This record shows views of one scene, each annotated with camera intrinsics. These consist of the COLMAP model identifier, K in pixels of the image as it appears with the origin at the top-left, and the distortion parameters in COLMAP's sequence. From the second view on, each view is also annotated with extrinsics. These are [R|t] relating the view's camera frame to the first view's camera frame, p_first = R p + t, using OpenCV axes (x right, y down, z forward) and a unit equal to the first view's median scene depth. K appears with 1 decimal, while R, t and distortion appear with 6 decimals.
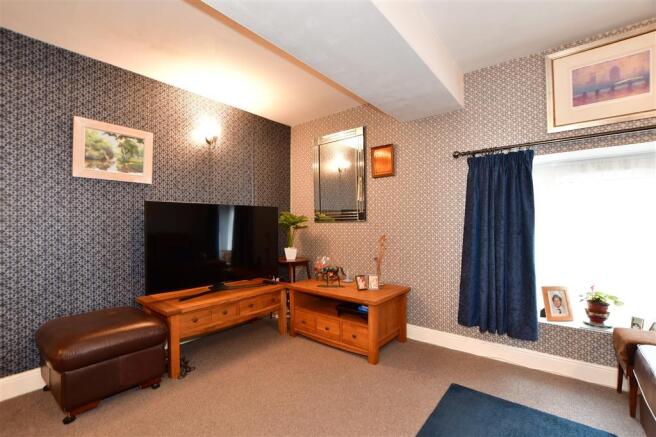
lens RADIAL K [[288.5, 0, 326.3], [0, 288.5, 222.8], [0, 0, 1]] dist [-0.031731, 0.008825]
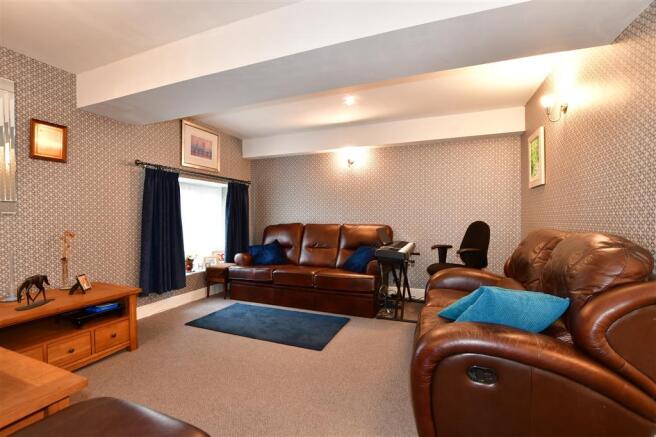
lens RADIAL K [[288.5, 0, 326.3], [0, 288.5, 222.8], [0, 0, 1]] dist [-0.031731, 0.008825]
pose [[-0.295403, -0.009717, 0.955323, -1.055201], [-0.002177, 0.999953, 0.009497, 0.011157], [-0.955370, 0.000726, -0.295410, 0.636649]]
